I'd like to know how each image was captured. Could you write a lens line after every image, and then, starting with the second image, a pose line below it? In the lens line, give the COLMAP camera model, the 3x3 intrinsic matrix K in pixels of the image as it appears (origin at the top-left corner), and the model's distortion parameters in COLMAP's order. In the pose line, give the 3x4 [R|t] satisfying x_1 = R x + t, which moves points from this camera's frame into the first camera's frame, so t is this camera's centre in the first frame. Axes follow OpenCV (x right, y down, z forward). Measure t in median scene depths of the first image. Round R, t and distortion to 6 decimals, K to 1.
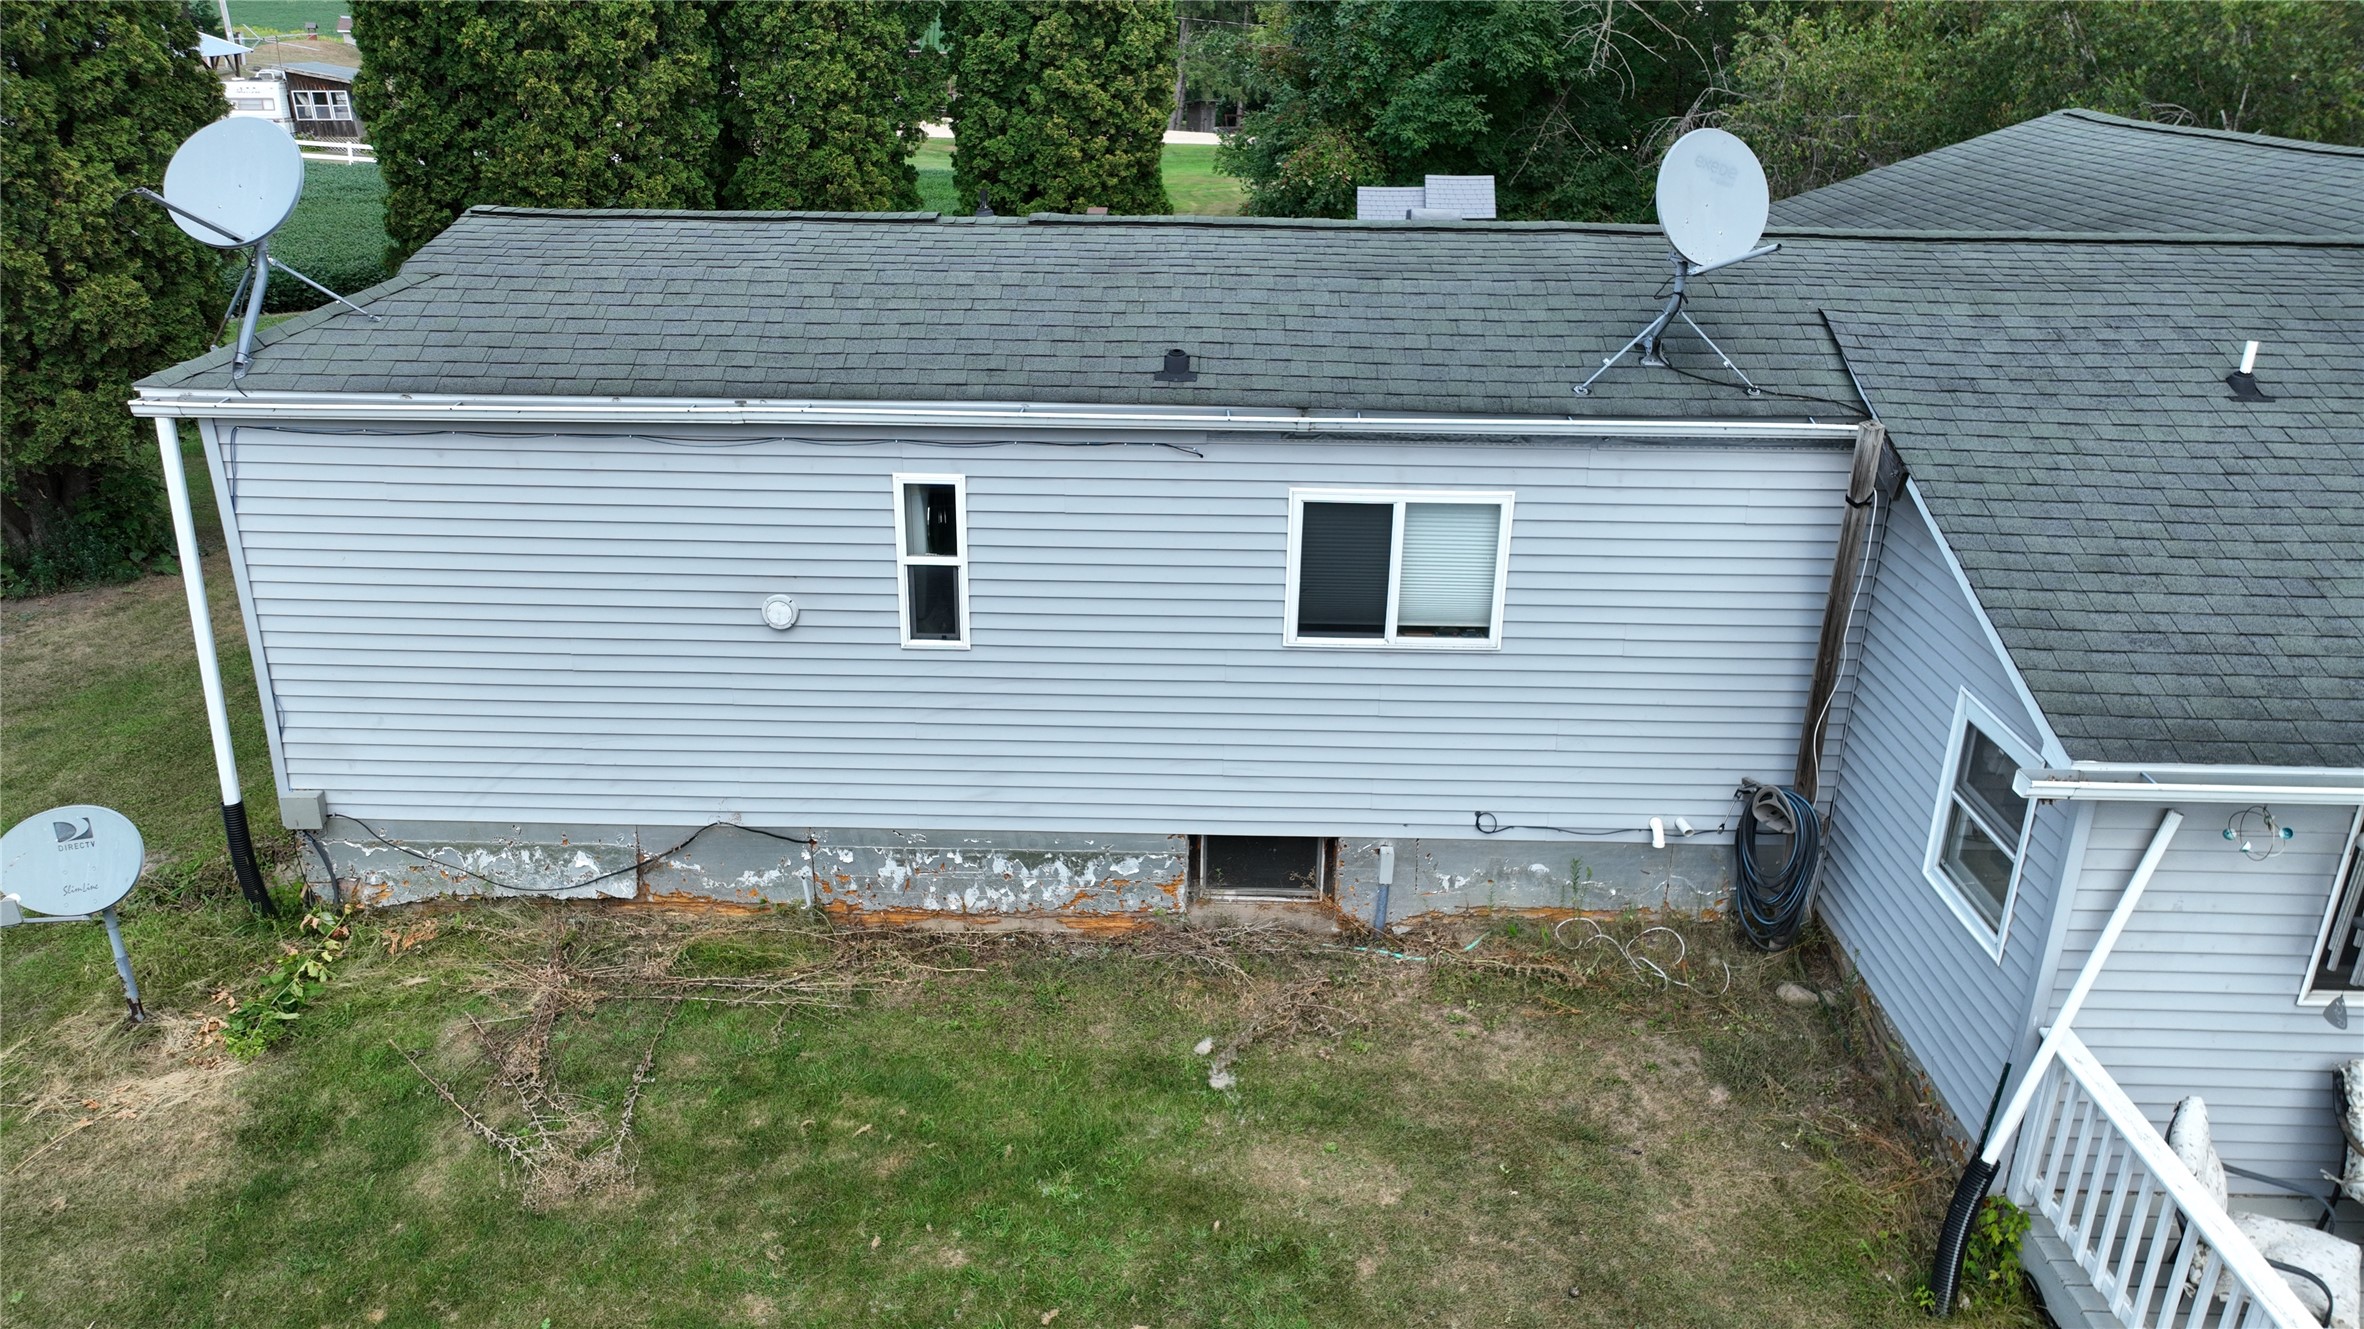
lens RADIAL K [[1661.3, 0, 1182.0], [0, 1661.3, 664.5], [0, 0, 1]] dist [-0.007914, 0.022488]
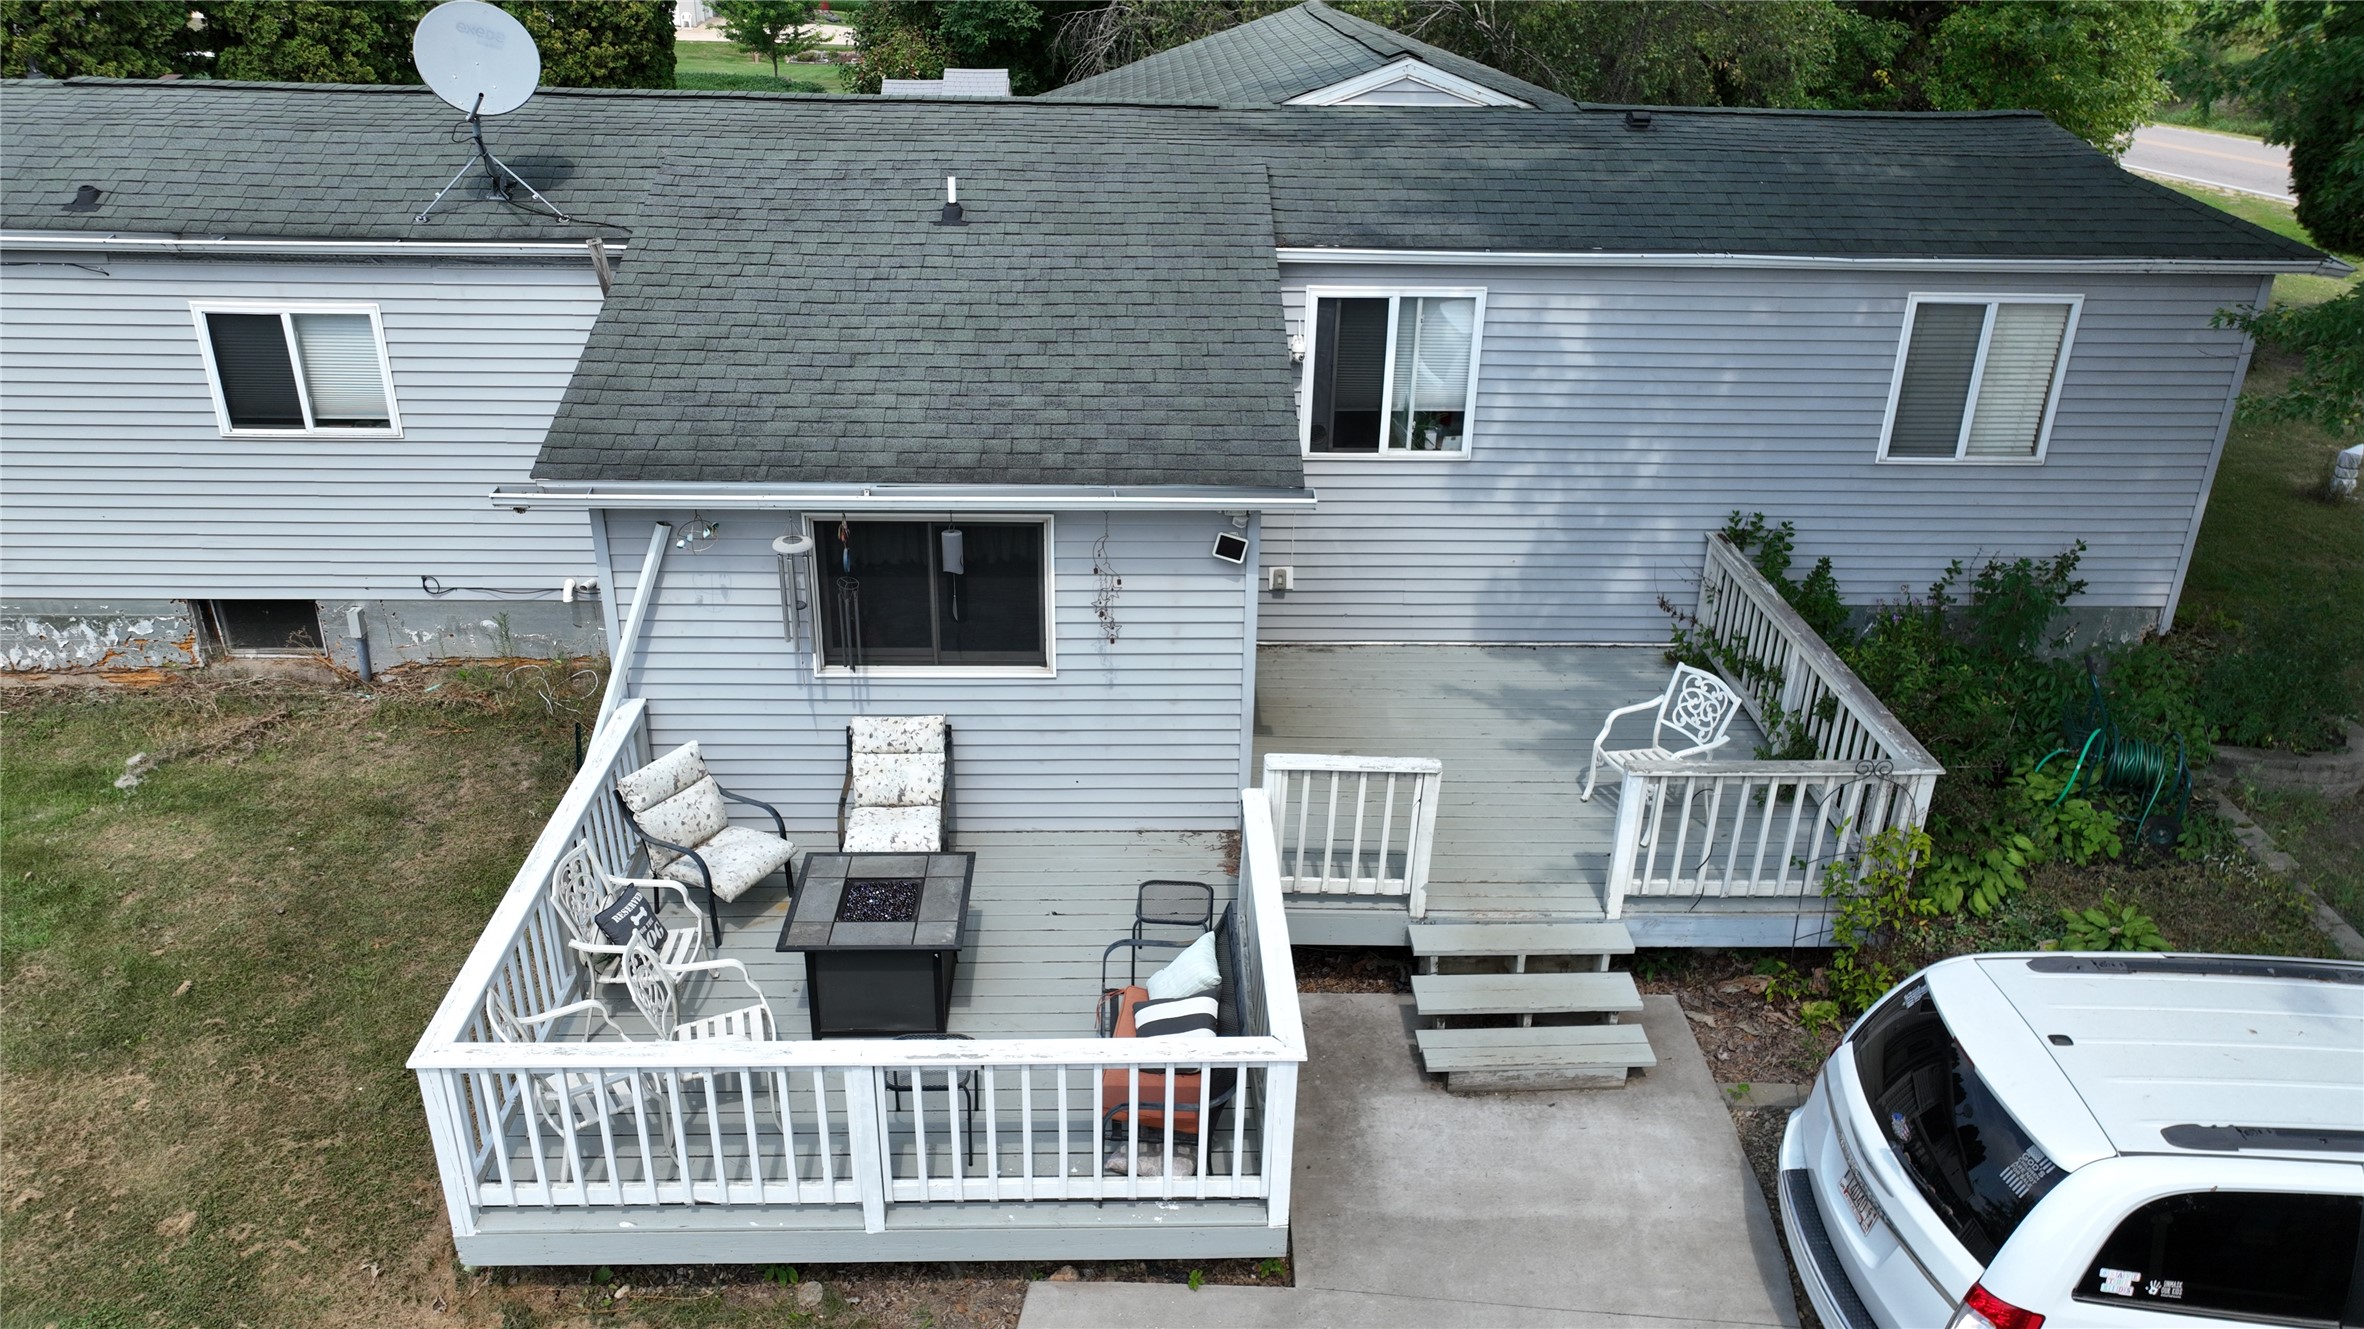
lens RADIAL K [[1661.3, 0, 1182.0], [0, 1661.3, 664.5], [0, 0, 1]] dist [-0.007914, 0.022488]
pose [[0.998960, -0.014940, 0.043086, 0.768378], [0.012824, 0.998717, 0.048982, 0.114036], [-0.043763, -0.048378, 0.997870, -0.272207]]
